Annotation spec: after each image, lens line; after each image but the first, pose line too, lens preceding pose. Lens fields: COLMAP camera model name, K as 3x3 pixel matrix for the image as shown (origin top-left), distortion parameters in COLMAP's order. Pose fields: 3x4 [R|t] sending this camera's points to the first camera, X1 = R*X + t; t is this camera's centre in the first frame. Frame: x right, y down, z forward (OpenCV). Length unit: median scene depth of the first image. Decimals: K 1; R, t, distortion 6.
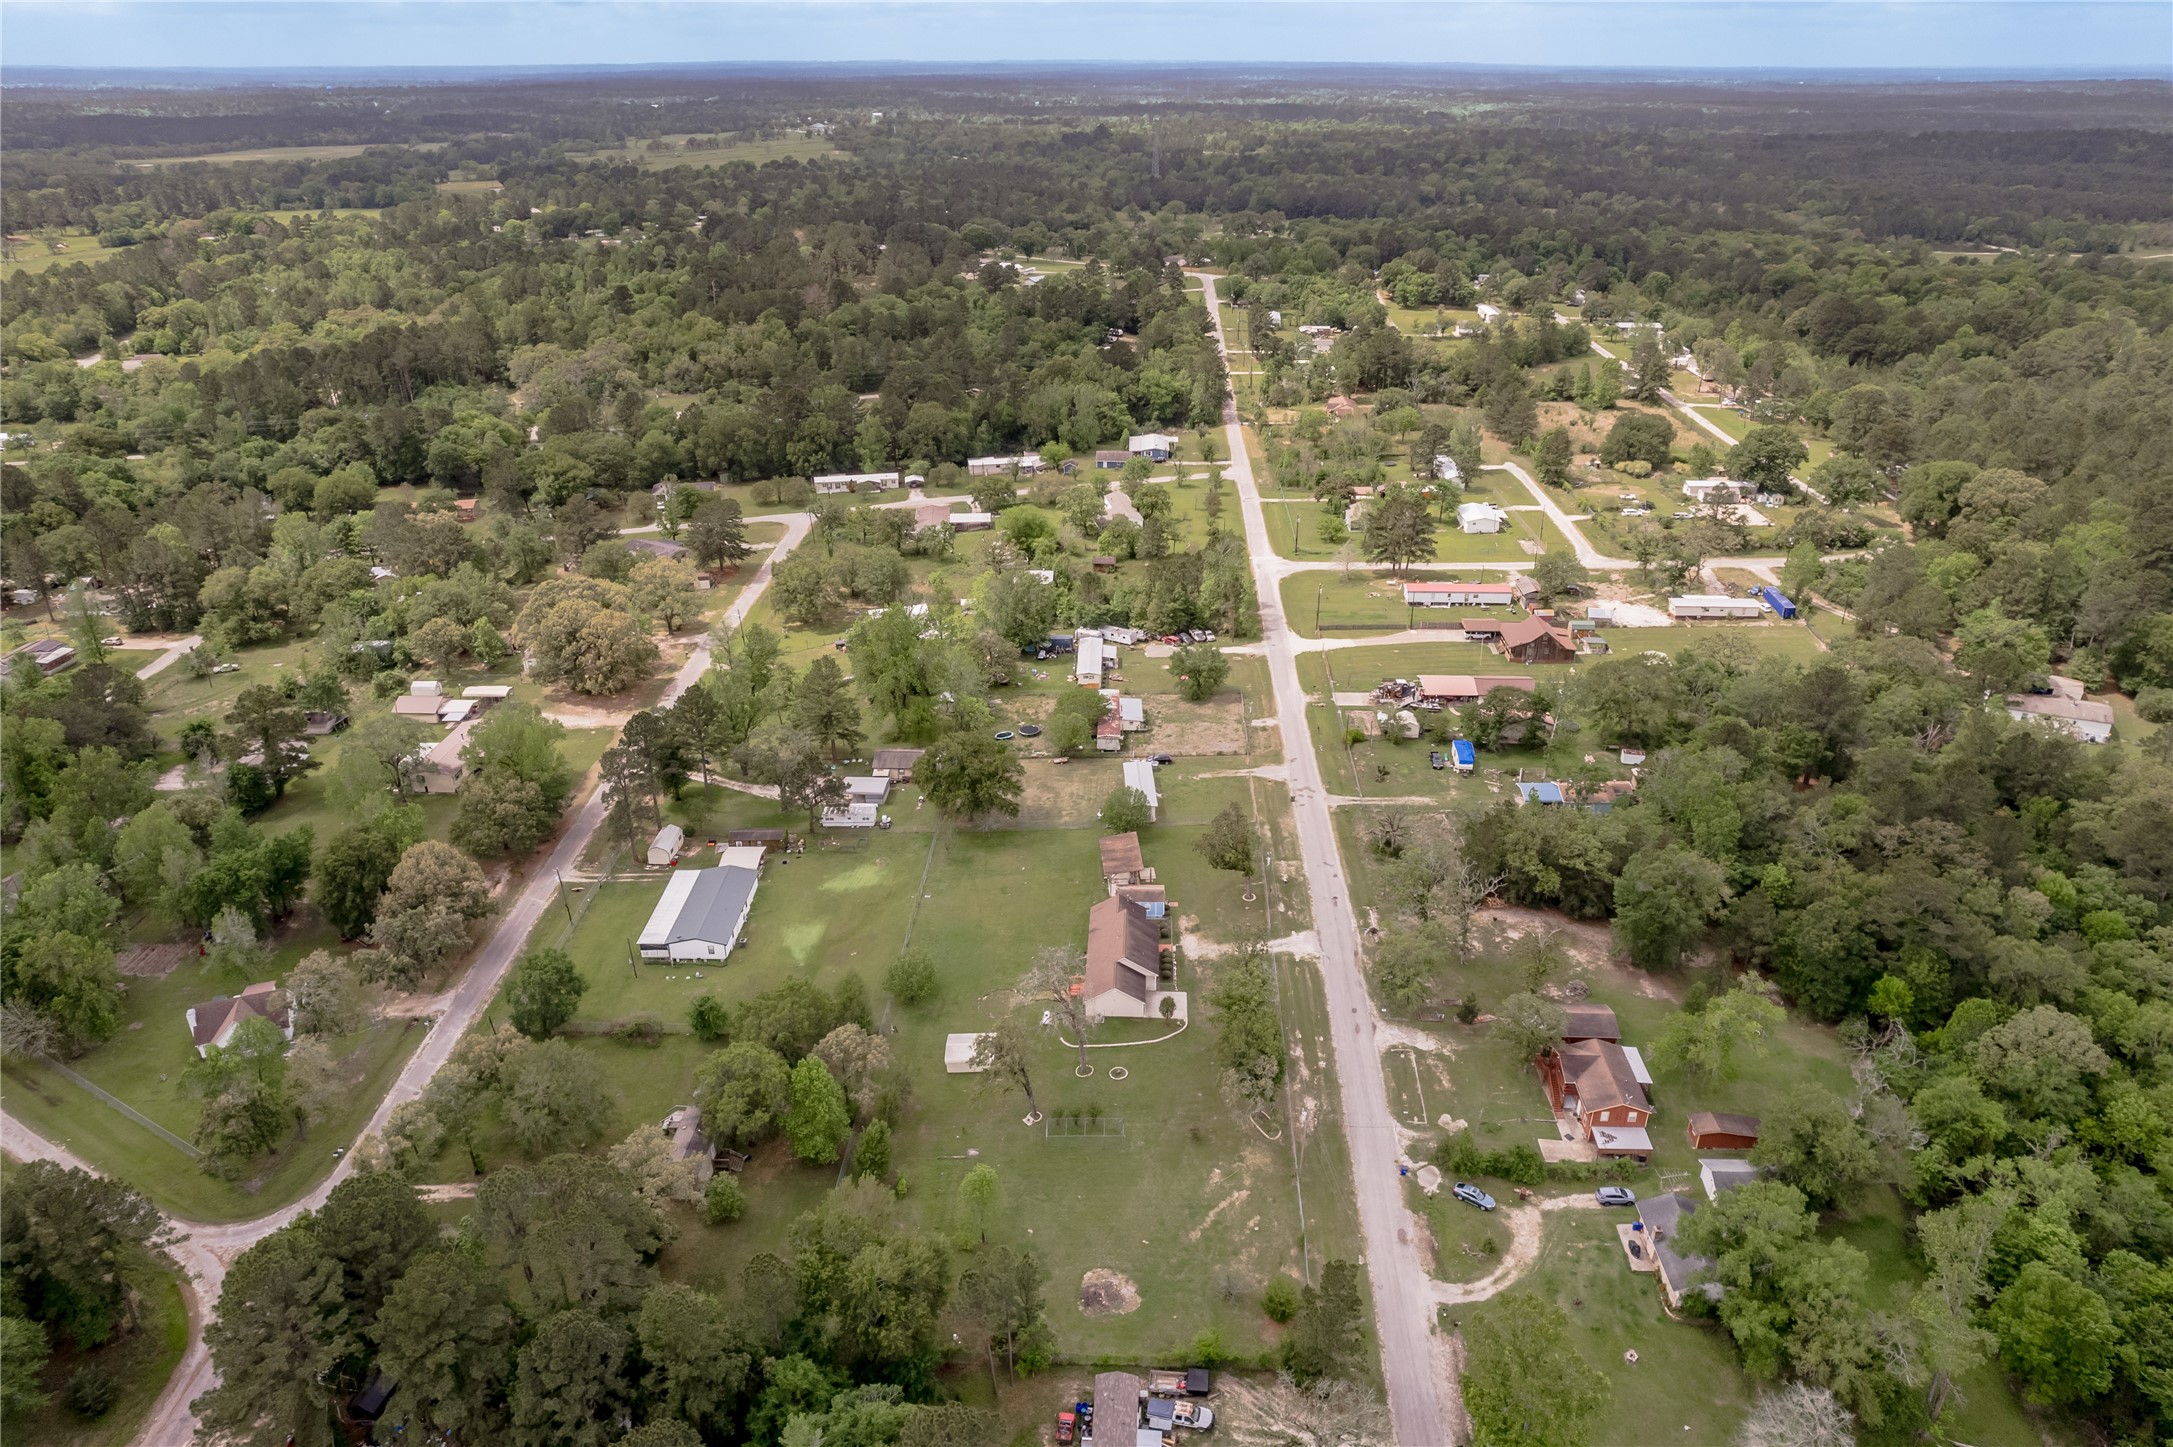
lens RADIAL K [[1424.4, 0, 1086.5], [0, 1424.4, 723.5], [0, 0, 1]] dist [-0.060377, 0.046085]
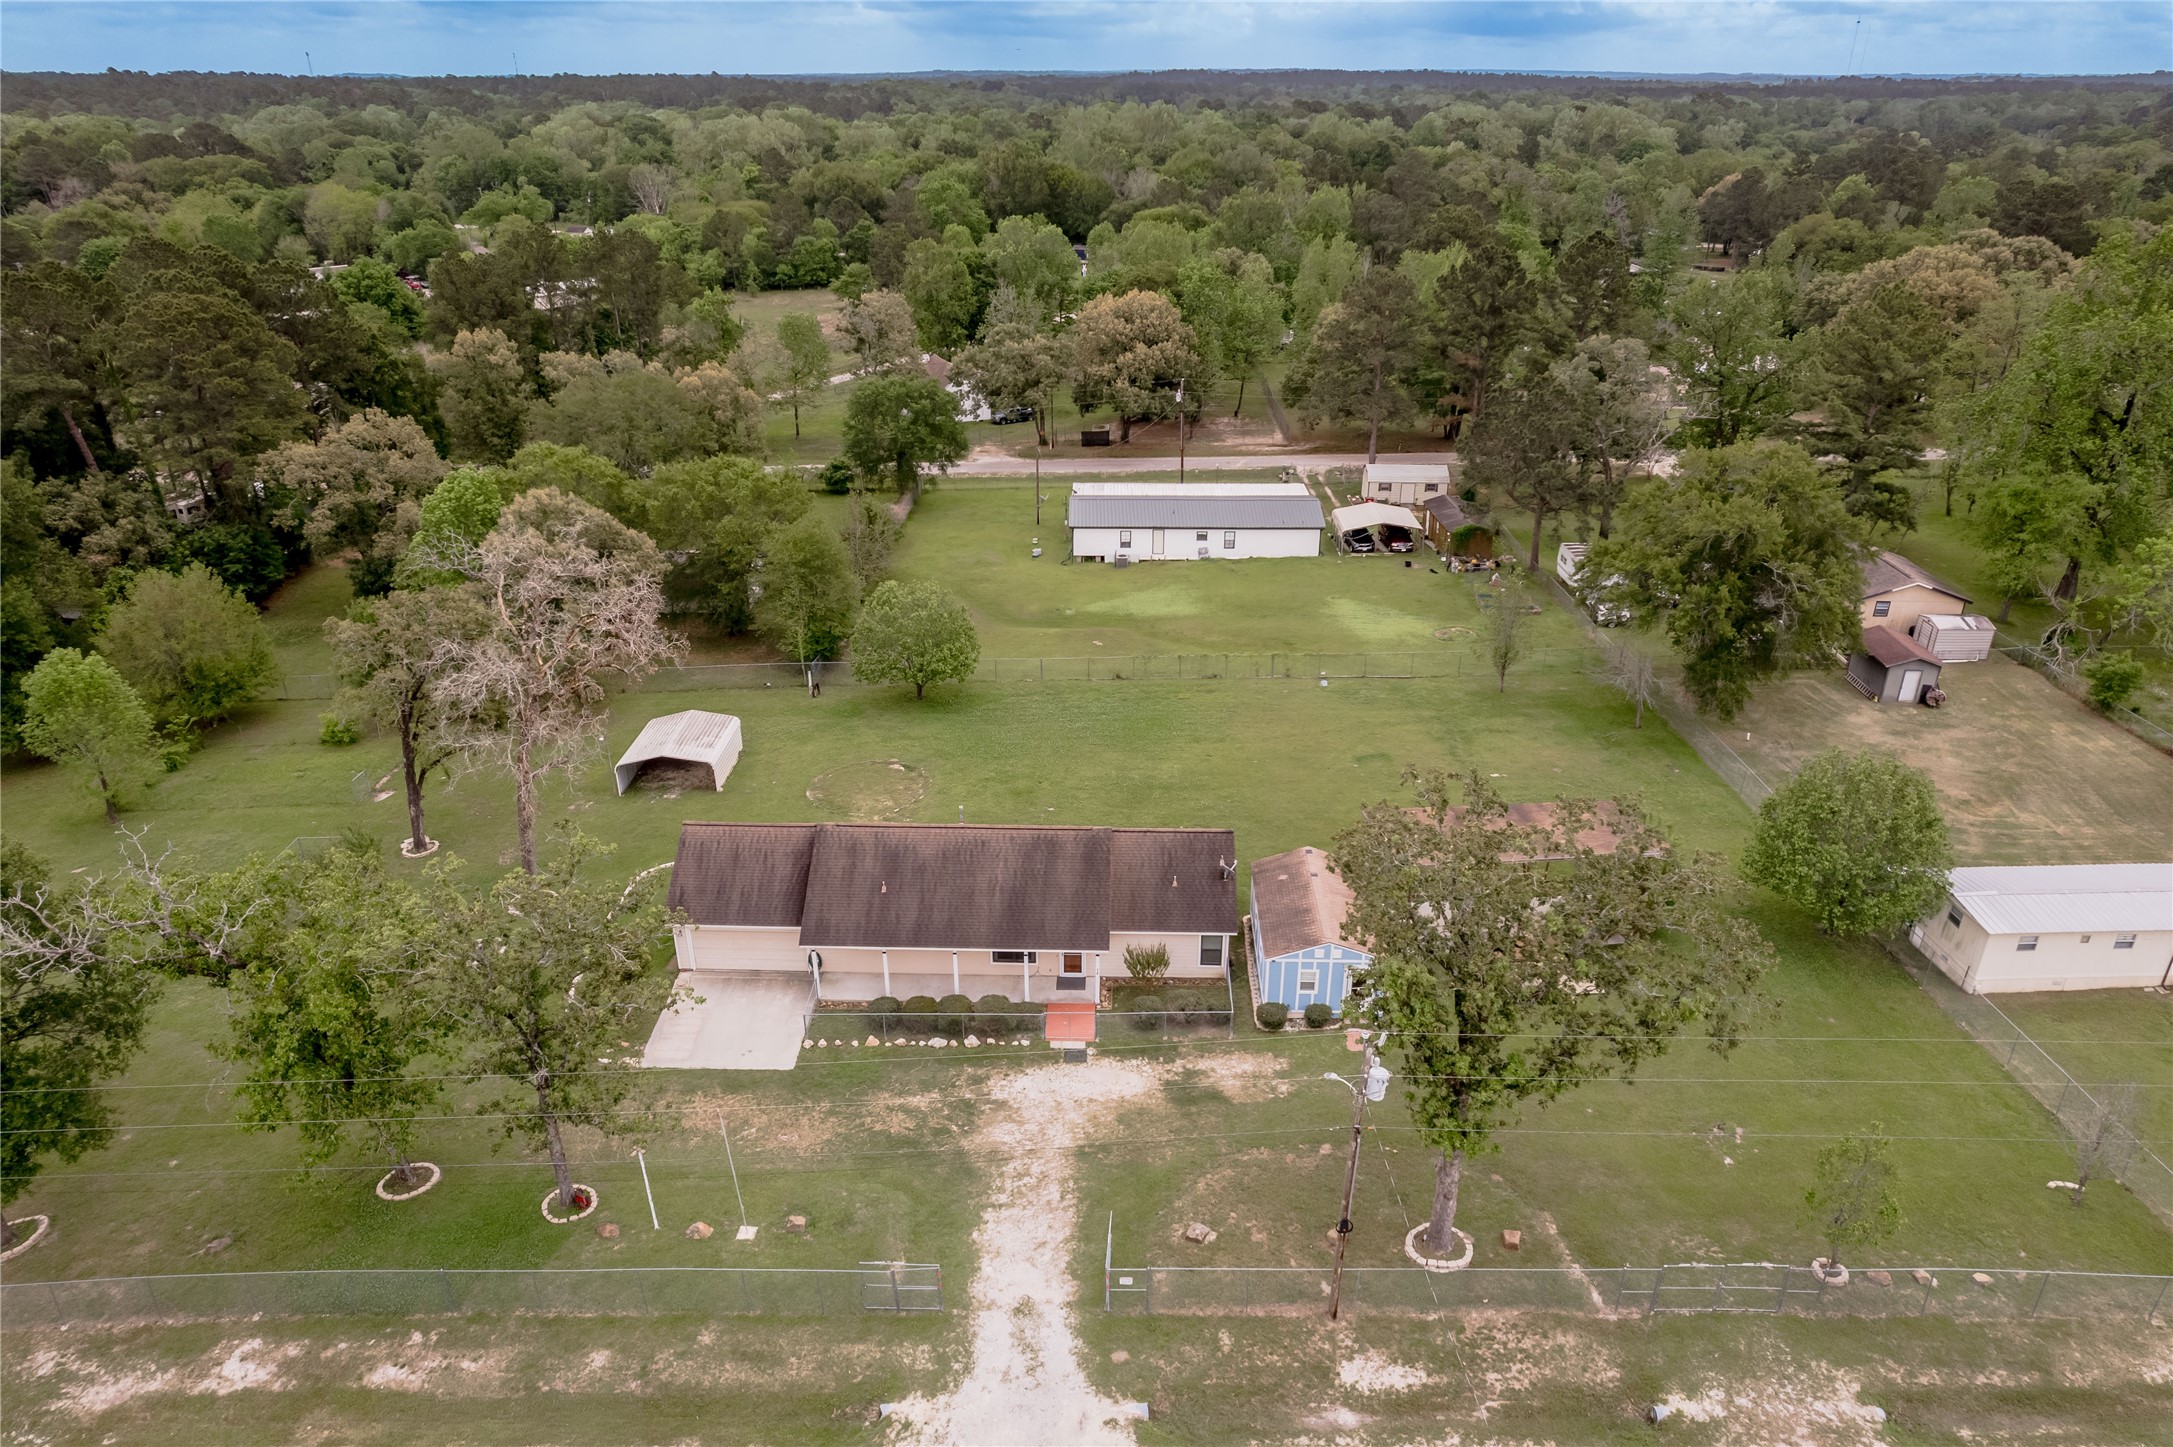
lens RADIAL K [[1396.1, 0, 1094.6], [0, 1396.1, 720.2], [0, 0, 1]] dist [-0.074298, 0.068069]
pose [[0.020197, 0.426137, -0.904433, 0.181894], [-0.429621, 0.820540, 0.377015, 0.006031], [0.902784, 0.380948, 0.199650, 0.625370]]
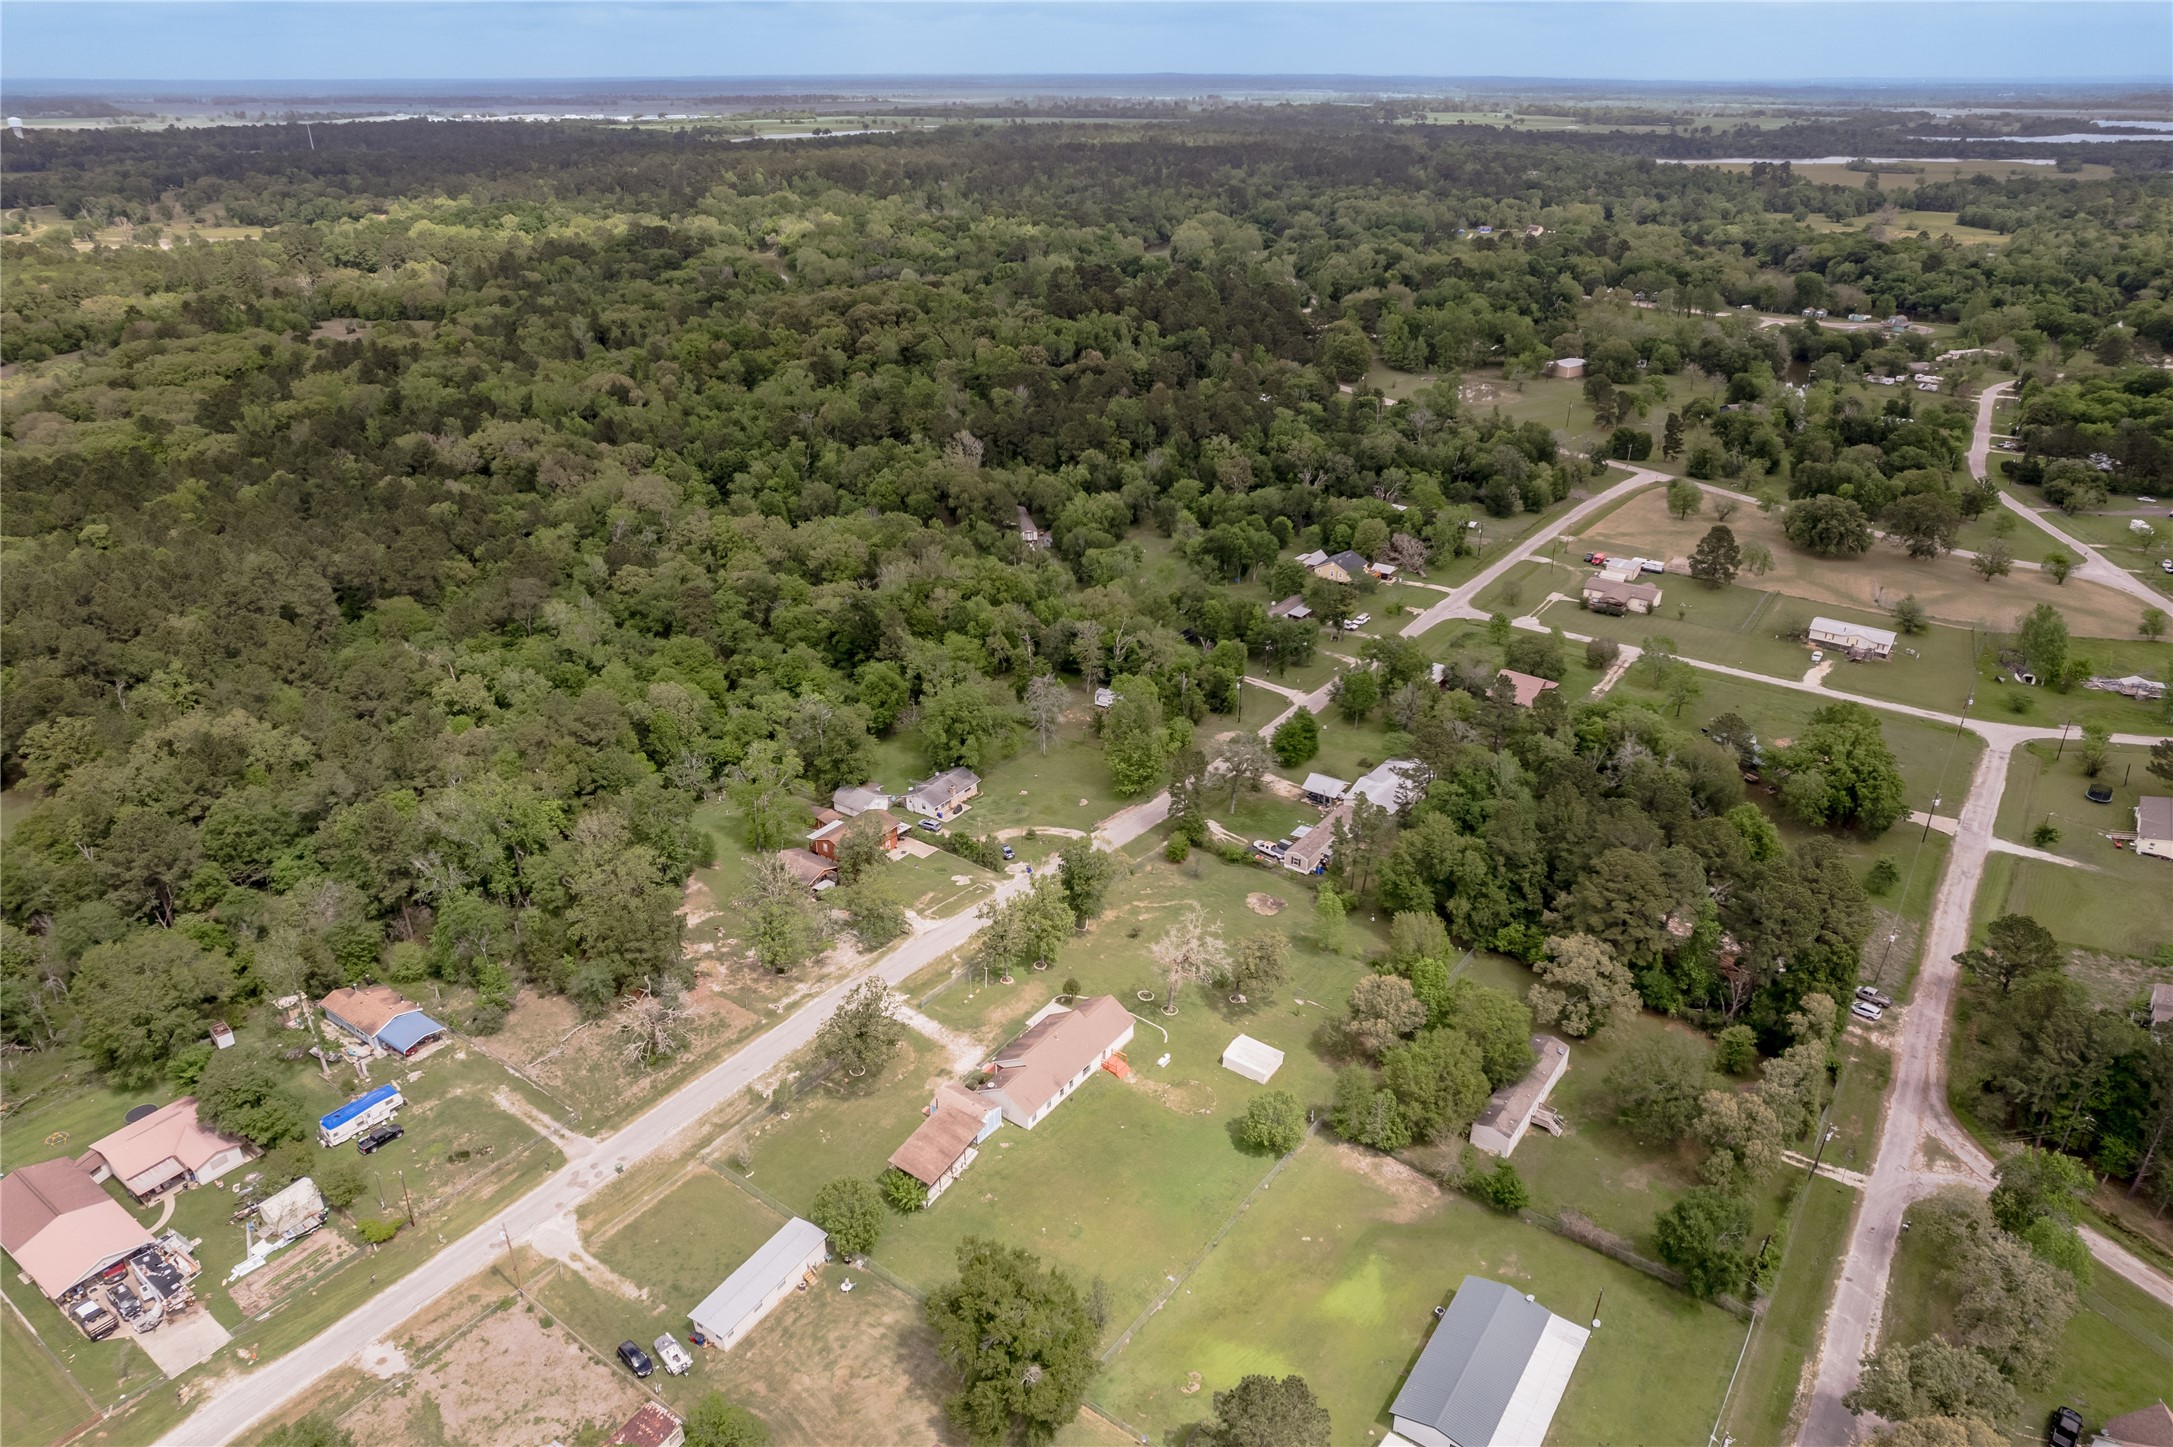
lens RADIAL K [[1404.1, 0, 1095.8], [0, 1404.1, 723.2], [0, 0, 1]] dist [-0.070381, 0.059246]
pose [[-0.839727, -0.231980, 0.490962, -0.255087], [0.232383, 0.663648, 0.711035, -0.401135], [-0.490772, 0.711166, -0.503374, 0.844905]]
